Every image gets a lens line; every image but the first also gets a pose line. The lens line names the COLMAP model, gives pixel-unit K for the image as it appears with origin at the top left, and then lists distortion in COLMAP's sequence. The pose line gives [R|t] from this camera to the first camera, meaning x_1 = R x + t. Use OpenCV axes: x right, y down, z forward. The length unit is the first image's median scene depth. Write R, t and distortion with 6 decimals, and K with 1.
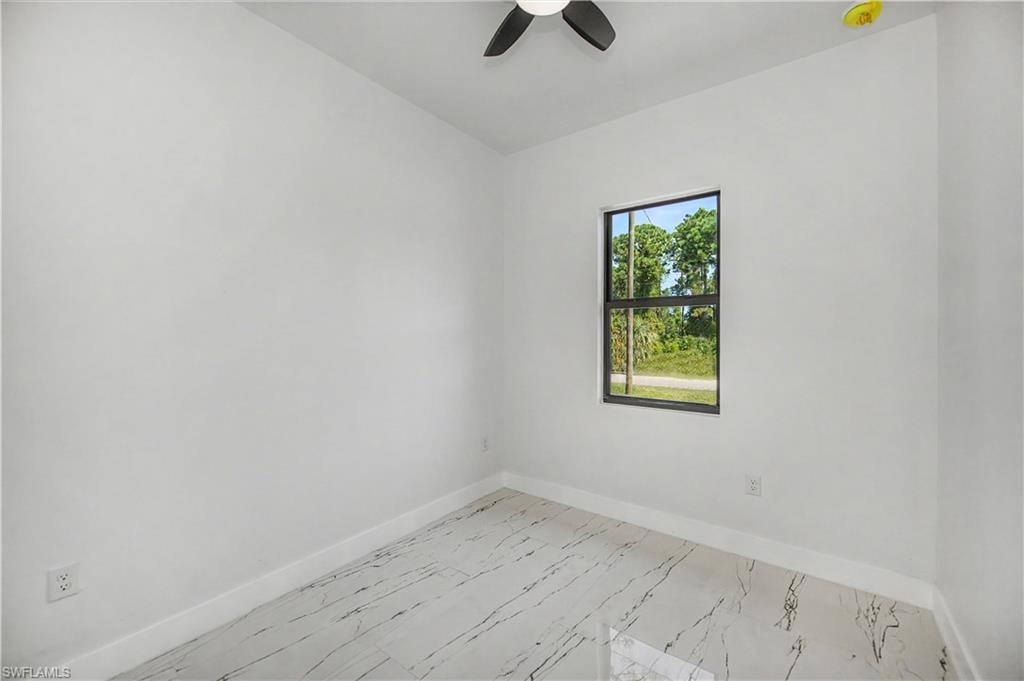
lens RADIAL K [[411.4, 0, 513.3], [0, 411.4, 339.1], [0, 0, 1]] dist [-0.000027, -0.000042]
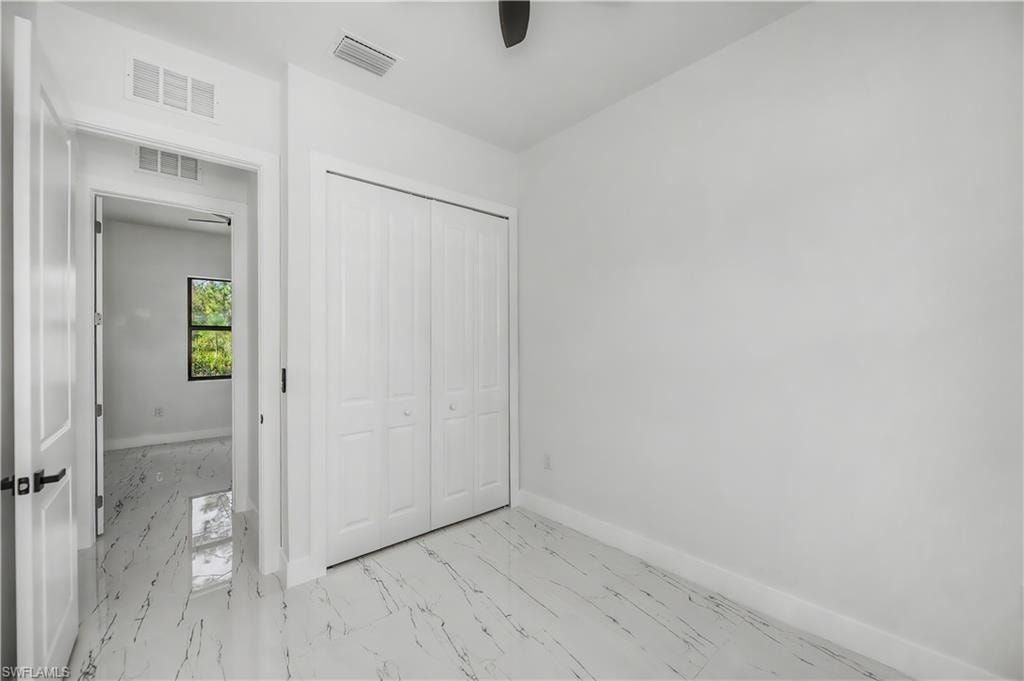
lens RADIAL K [[417.4, 0, 512.0], [0, 417.4, 340.5], [0, 0, 1]] dist [-0.008224, -0.000258]
pose [[-0.232372, 0.006295, -0.972607, 0.542653], [0.004929, 0.999974, 0.005294, -0.023935], [0.972614, -0.003564, -0.232397, 0.690178]]
